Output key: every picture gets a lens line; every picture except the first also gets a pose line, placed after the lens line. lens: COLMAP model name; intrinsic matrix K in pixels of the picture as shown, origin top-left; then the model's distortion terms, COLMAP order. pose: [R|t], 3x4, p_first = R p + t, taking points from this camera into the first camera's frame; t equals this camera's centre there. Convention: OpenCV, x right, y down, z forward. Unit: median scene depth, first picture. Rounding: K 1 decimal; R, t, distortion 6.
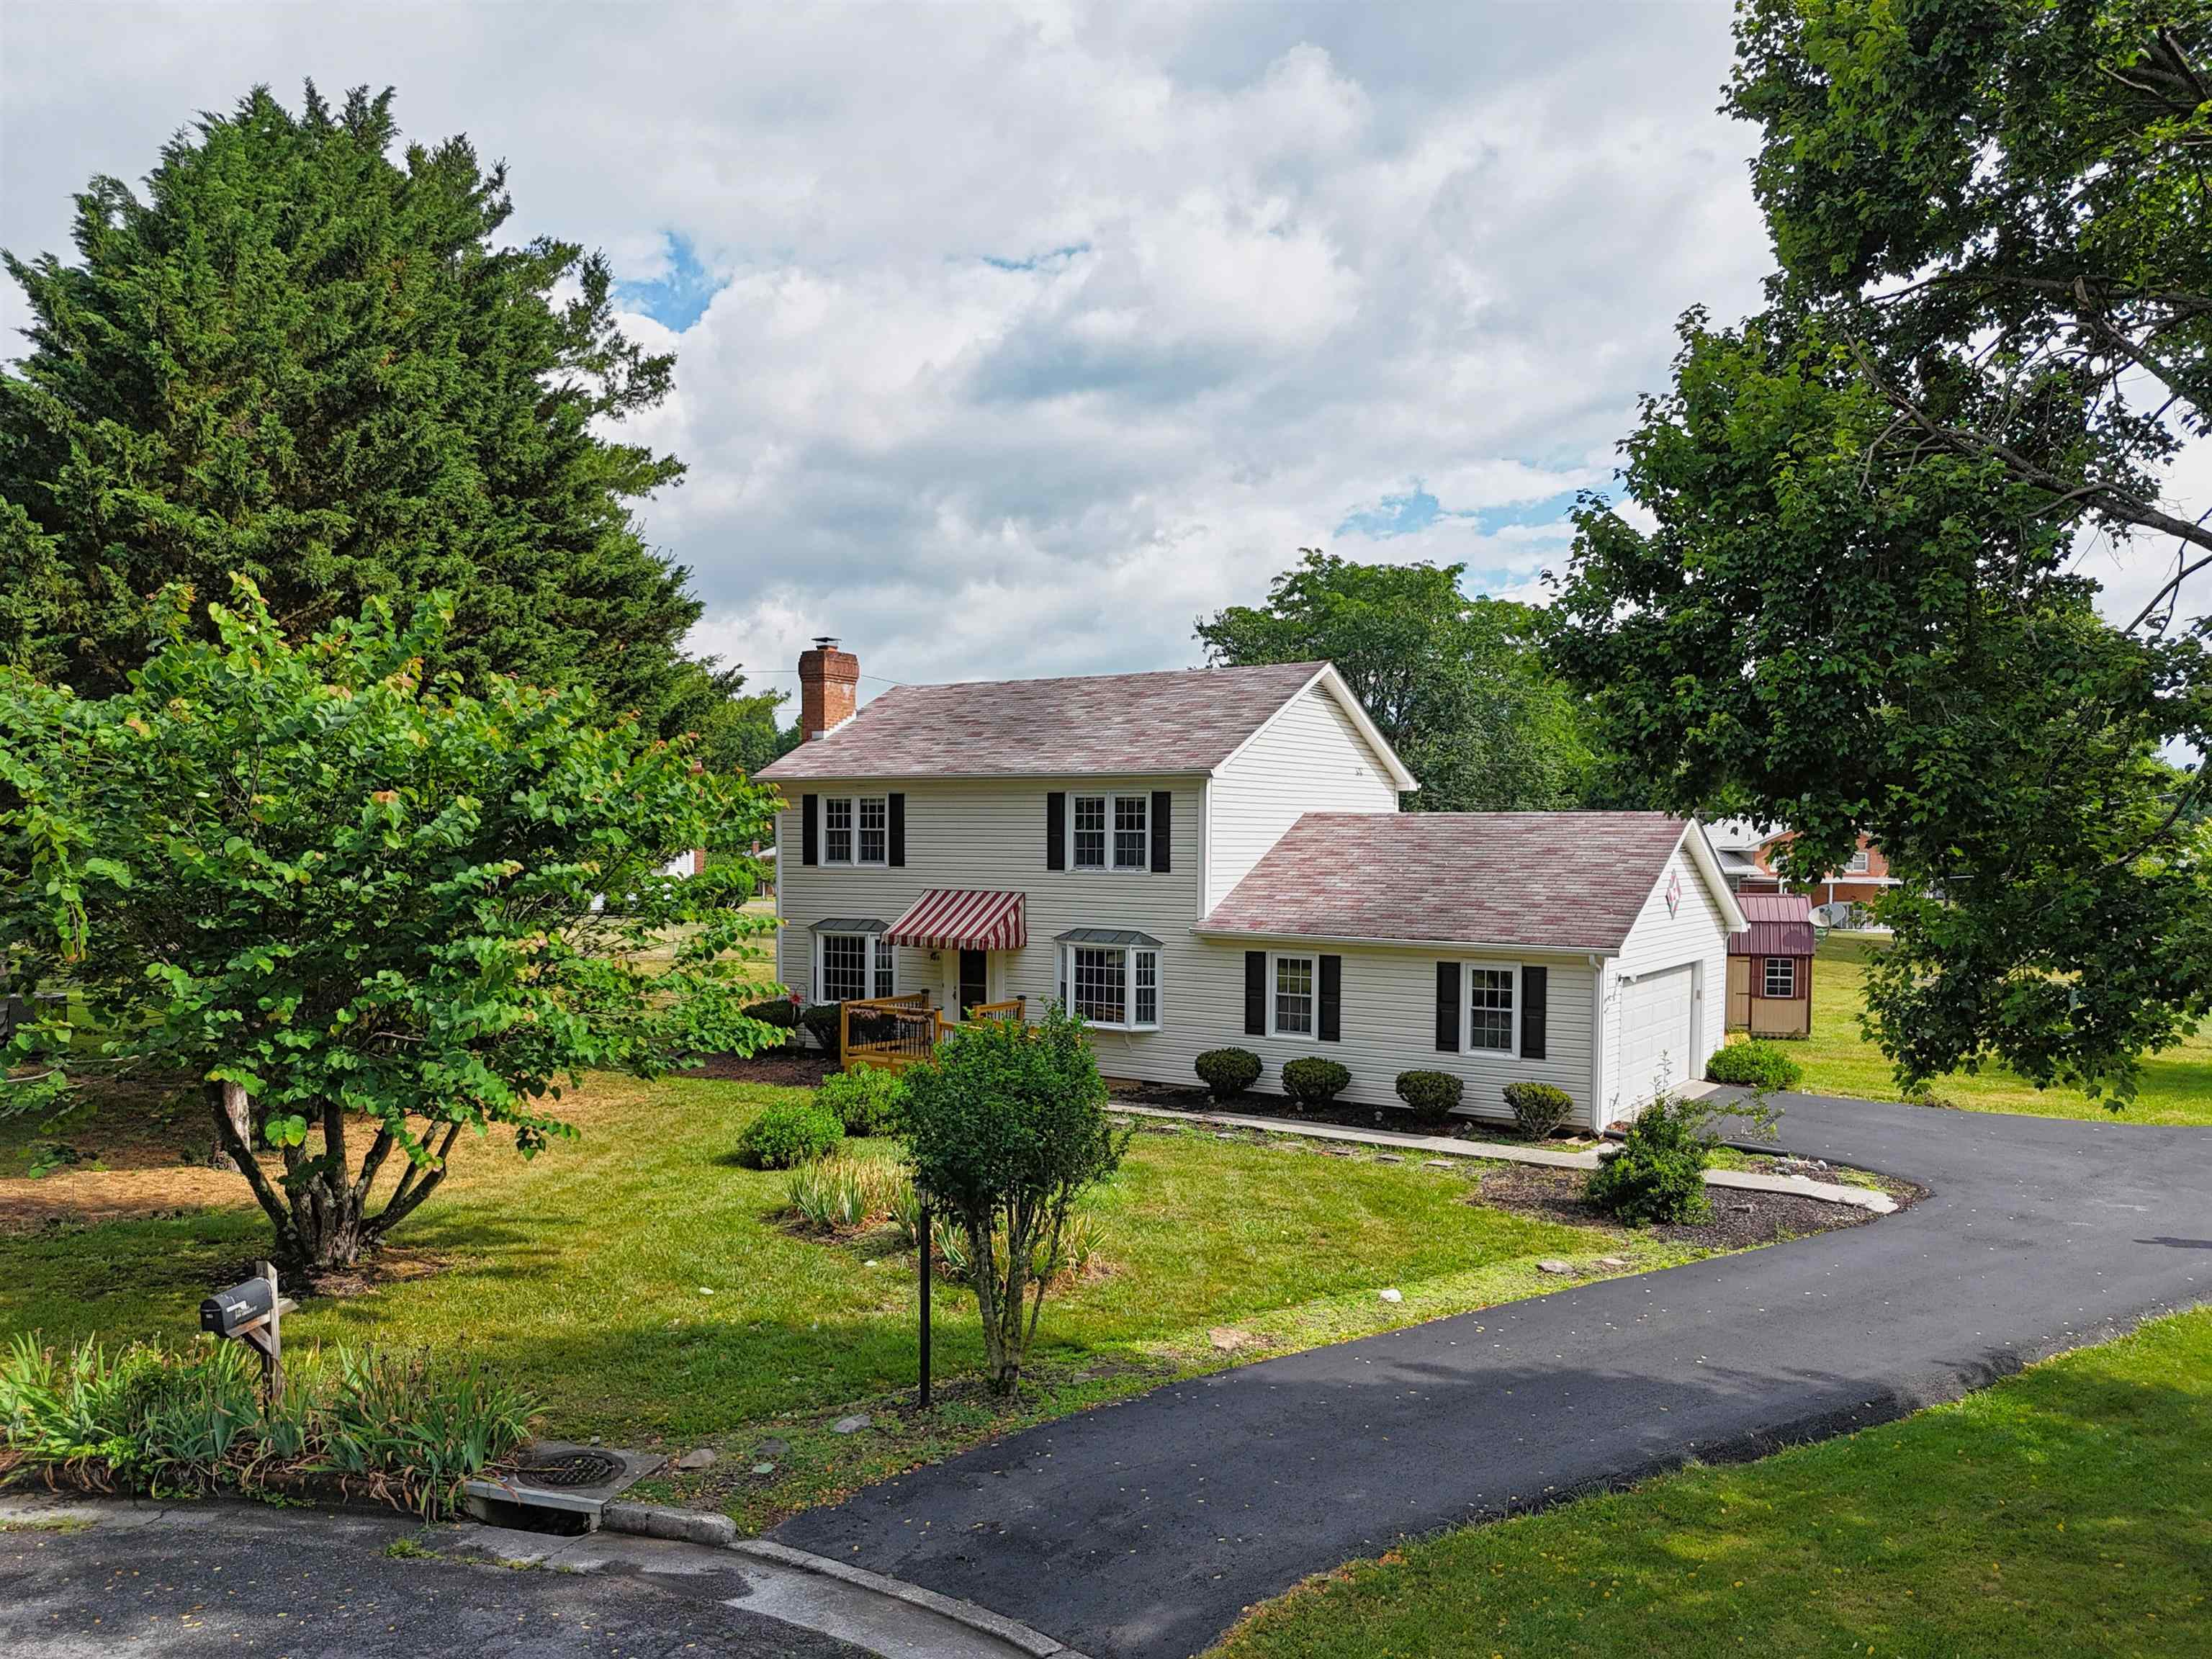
lens RADIAL K [[1674.2, 0, 1116.3], [0, 1674.2, 865.9], [0, 0, 1]] dist [0.053935, -0.021699]
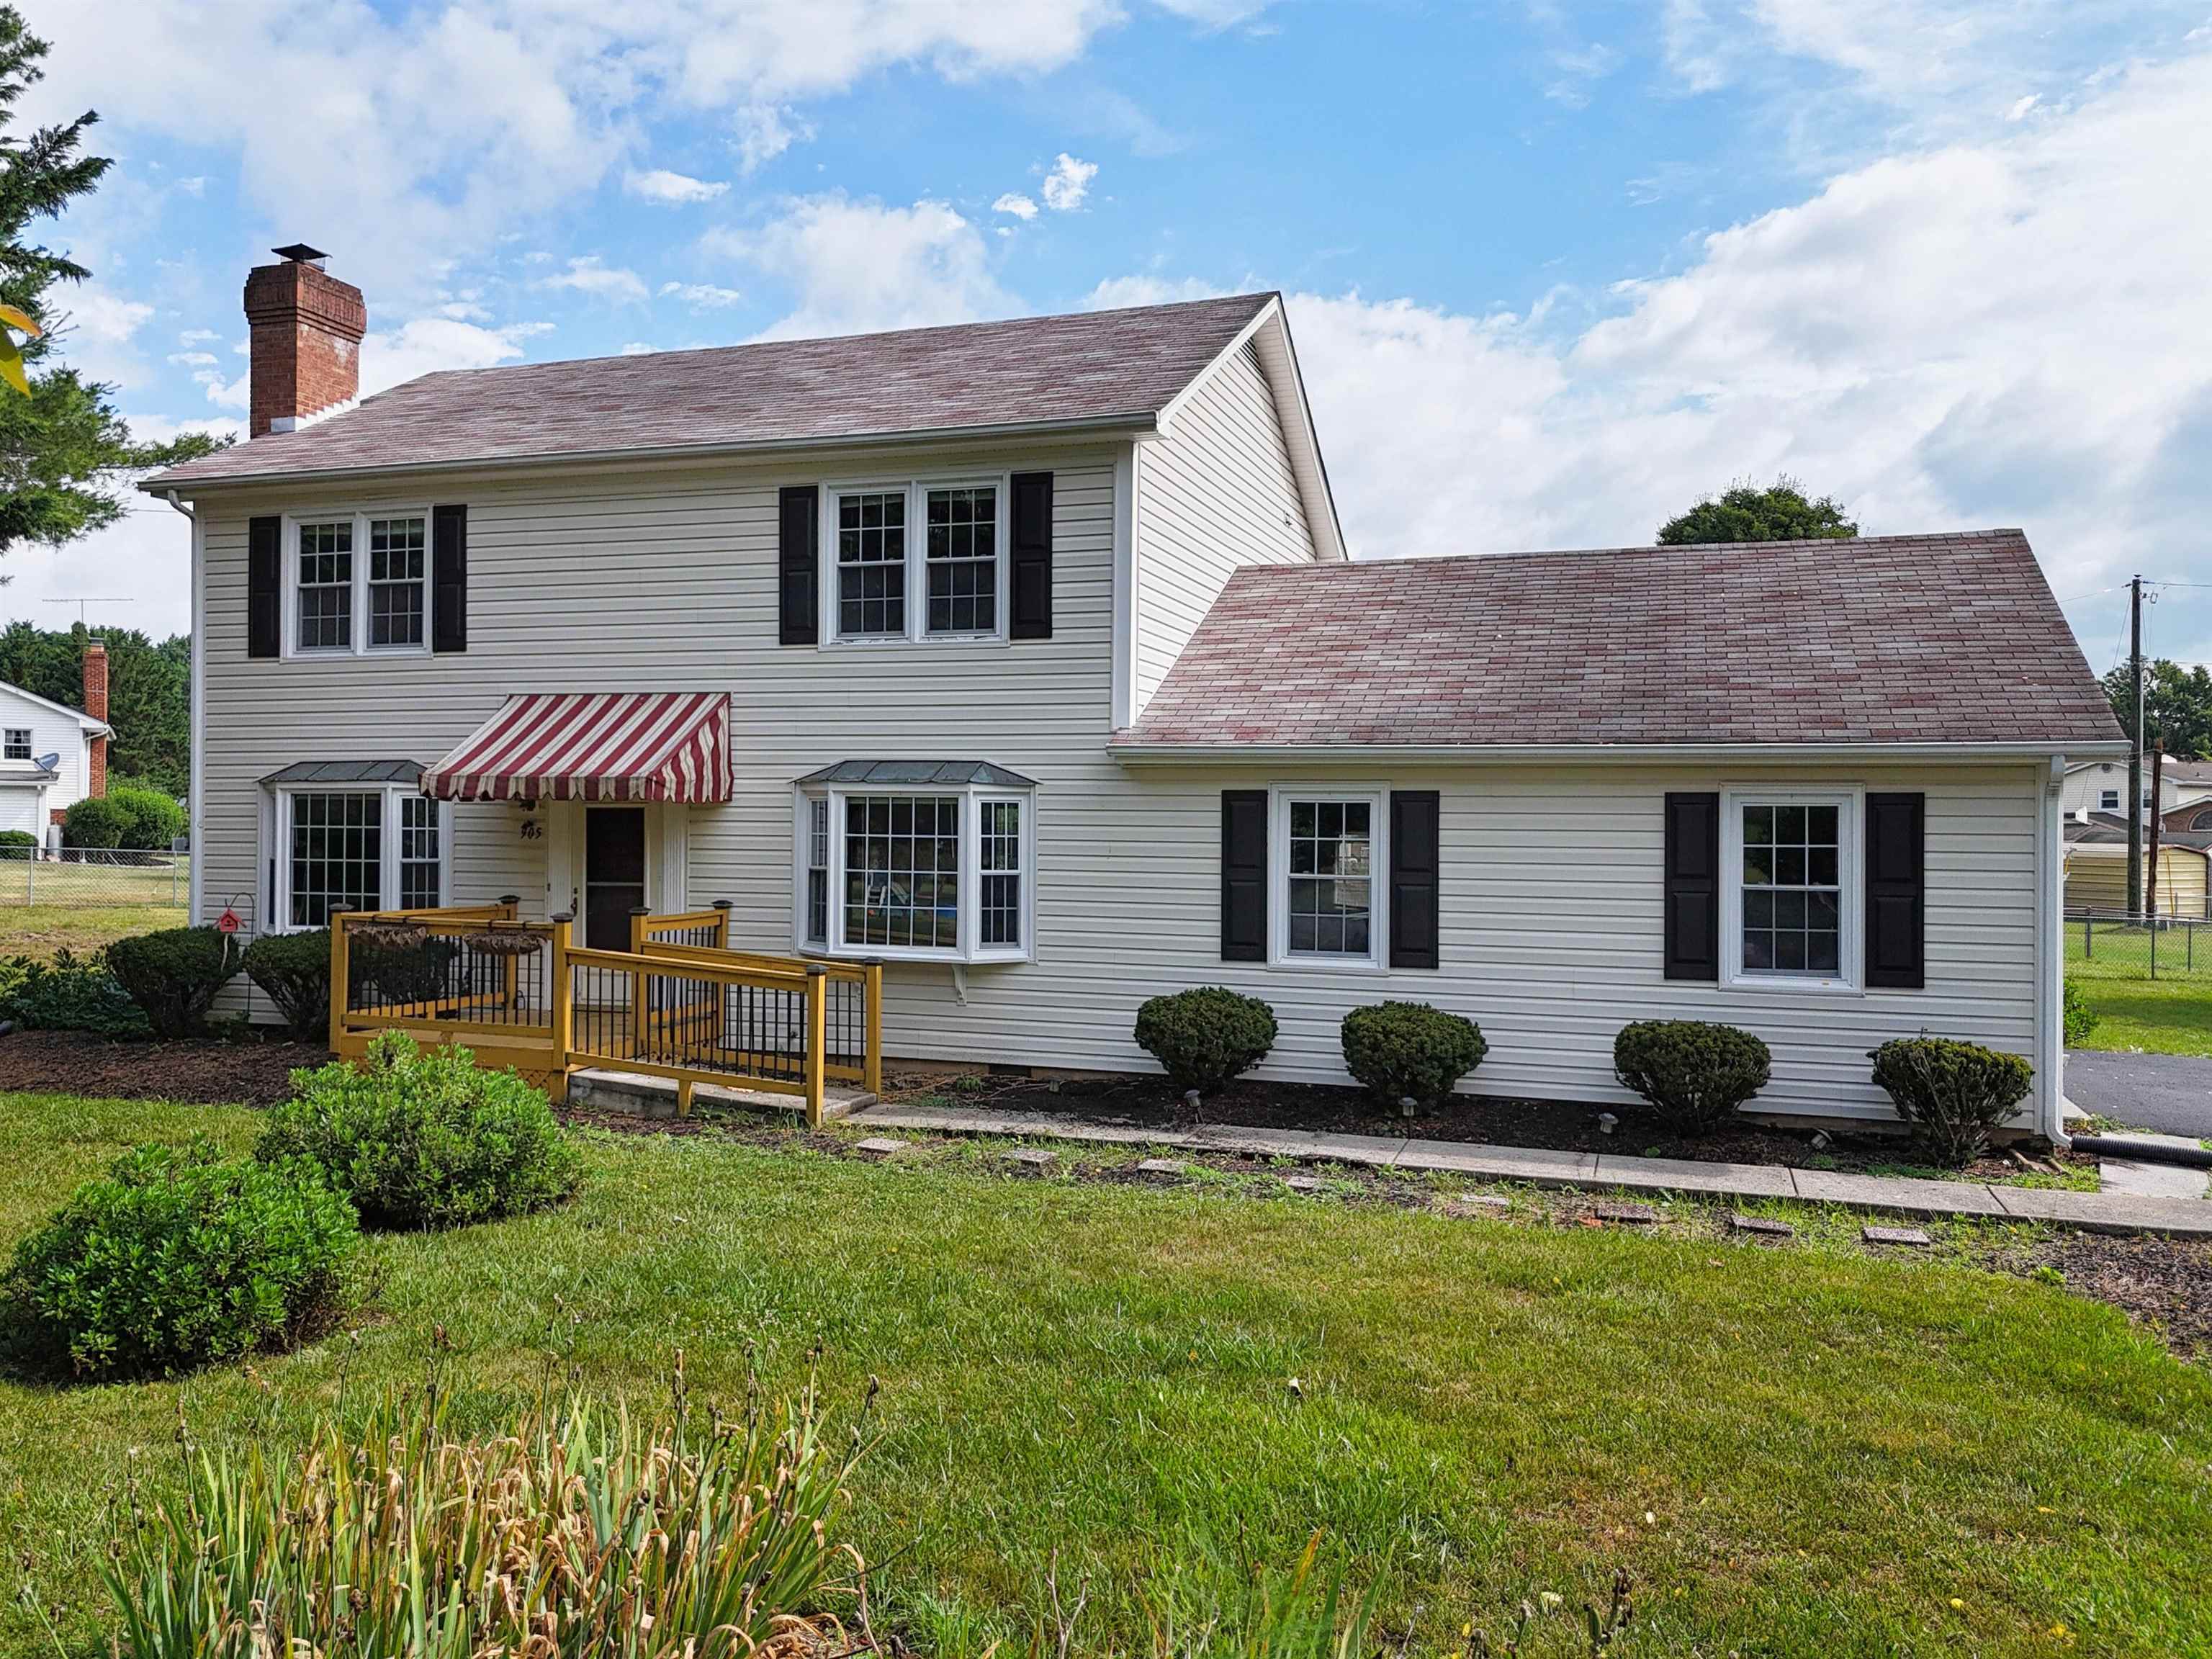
lens RADIAL K [[1674.2, 0, 1072.9], [0, 1674.2, 829.7], [0, 0, 1]] dist [0.053935, -0.021699]
pose [[0.970599, 0.002452, 0.240689, -0.079128], [0.000923, 0.999903, -0.013912, 0.066501], [-0.240700, 0.013726, 0.970503, 0.516193]]
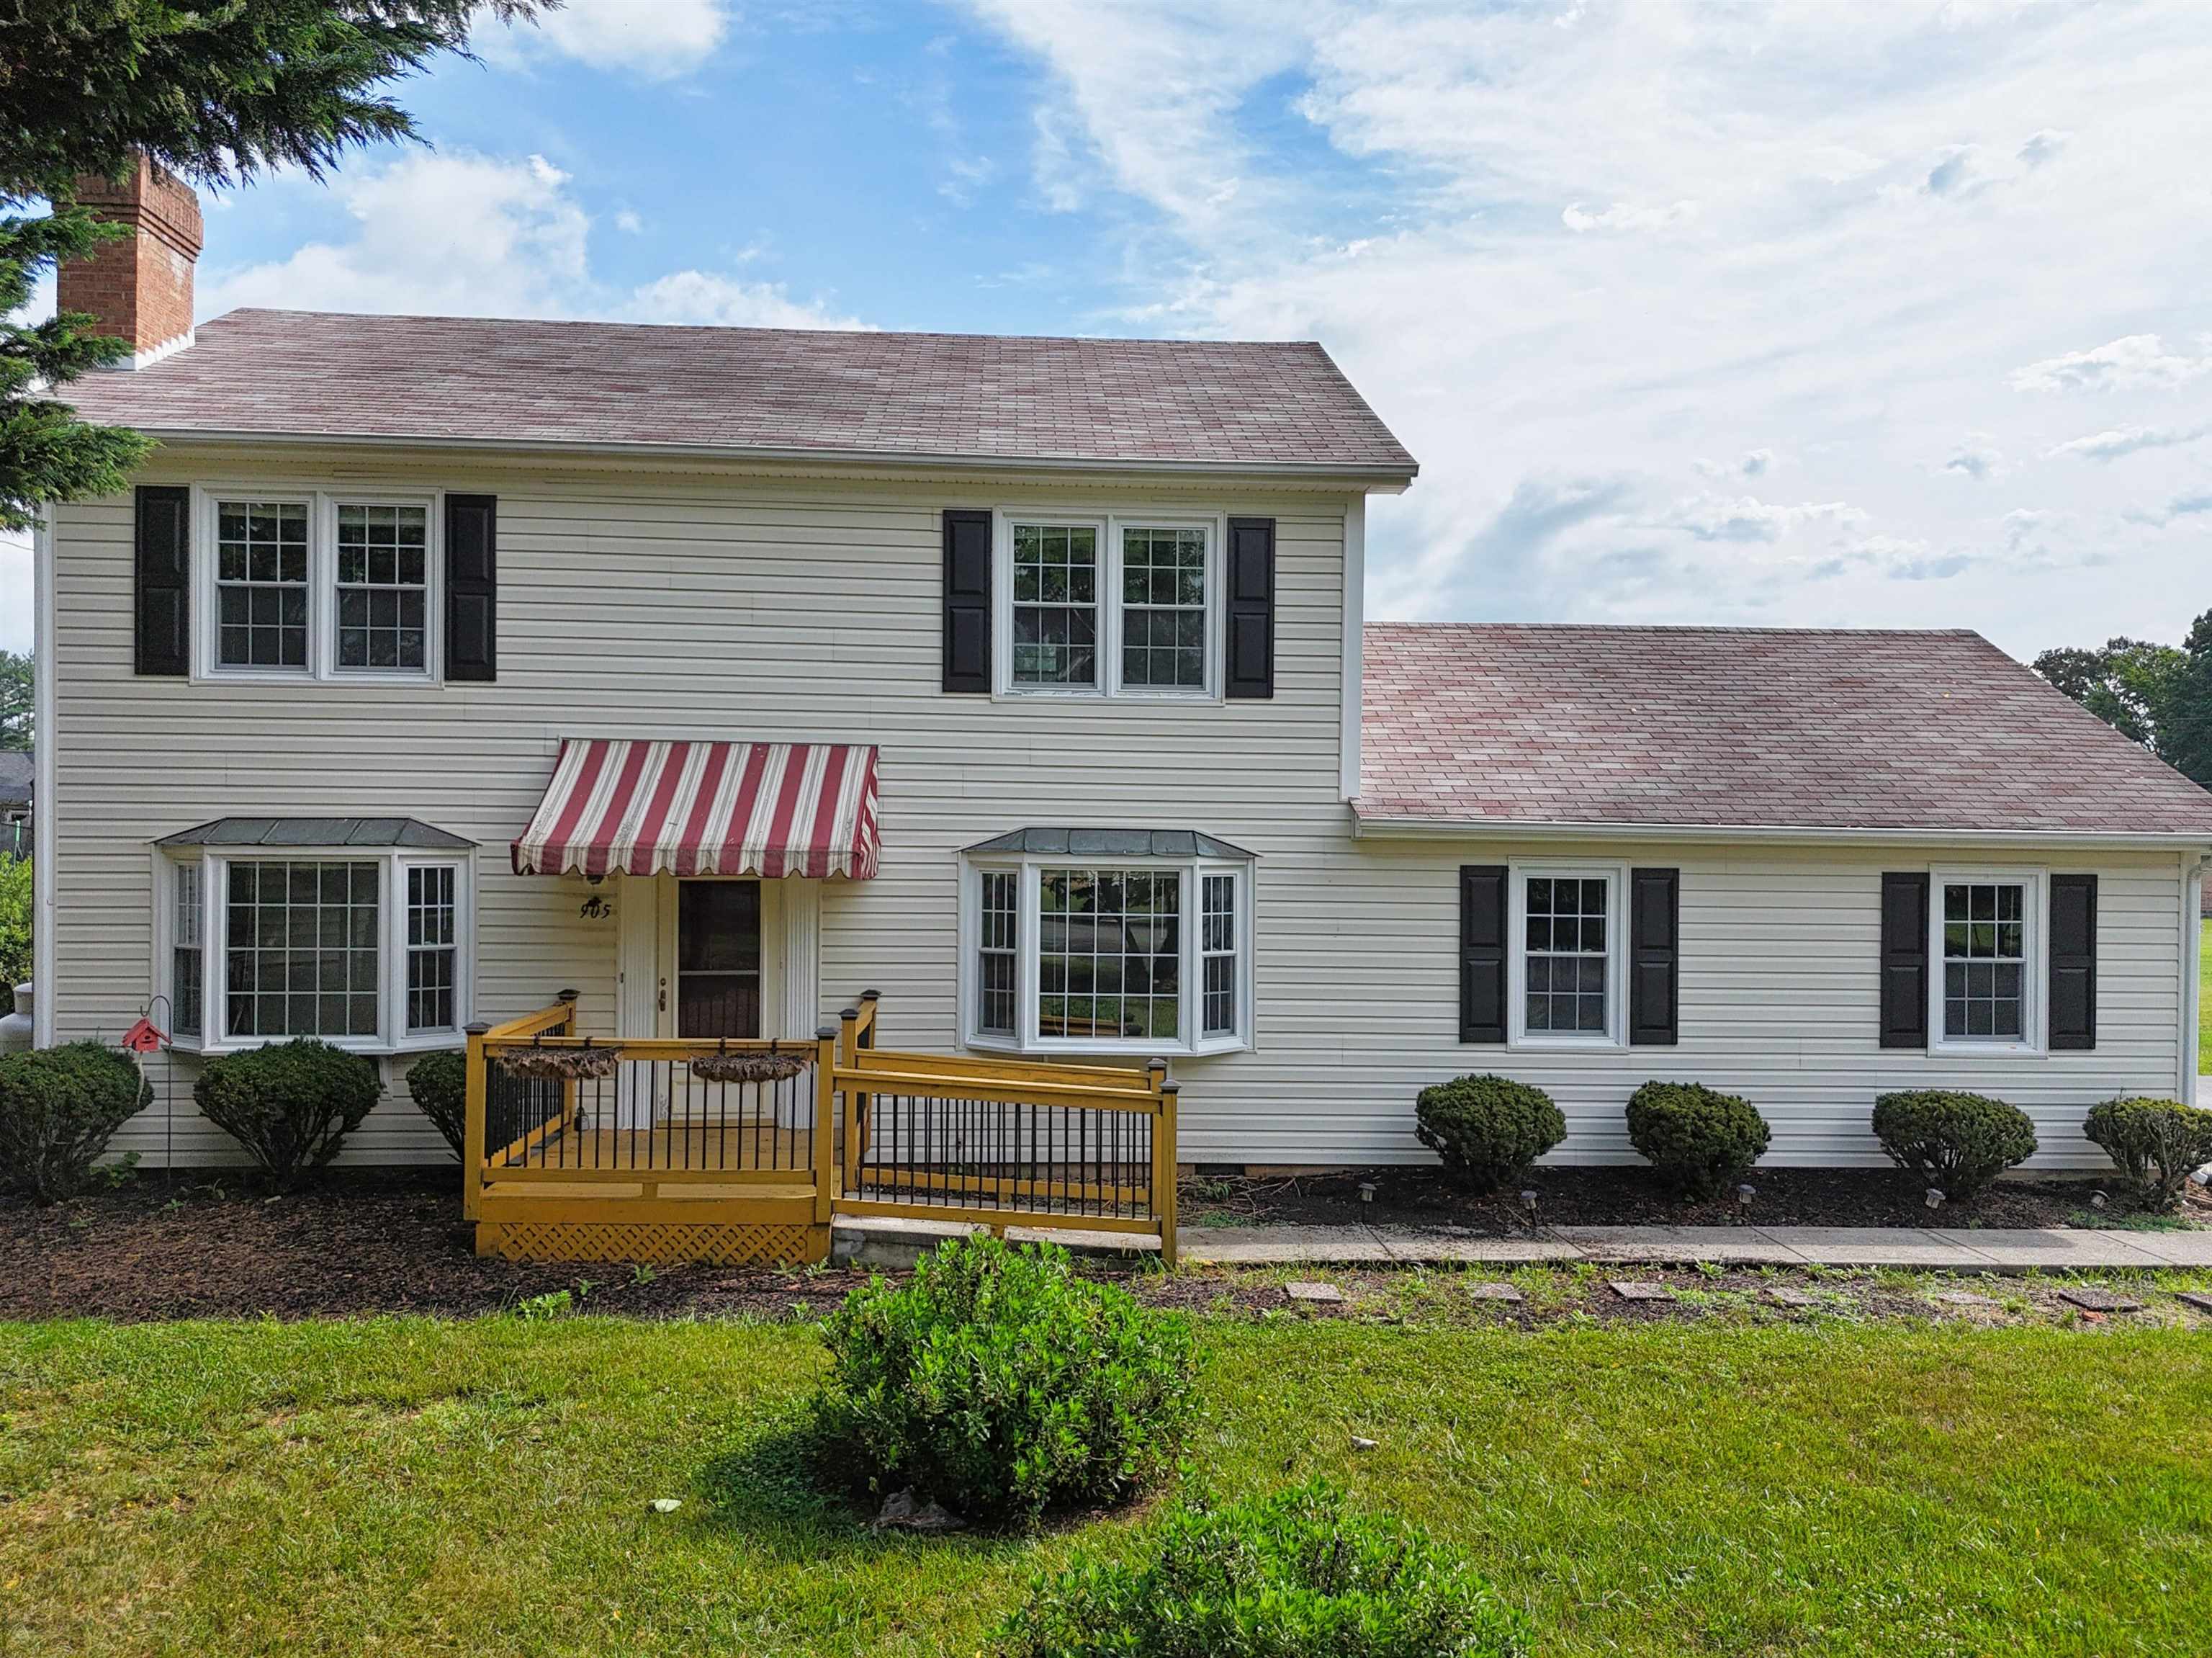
lens RADIAL K [[1674.4, 0, 1052.8], [0, 1674.4, 896.3], [0, 0, 1]] dist [0.053935, -0.021699]
pose [[0.802730, 0.003088, 0.596334, -0.282691], [0.006190, 0.999890, -0.013510, 0.062577], [-0.596310, 0.014536, 0.802622, 0.664020]]
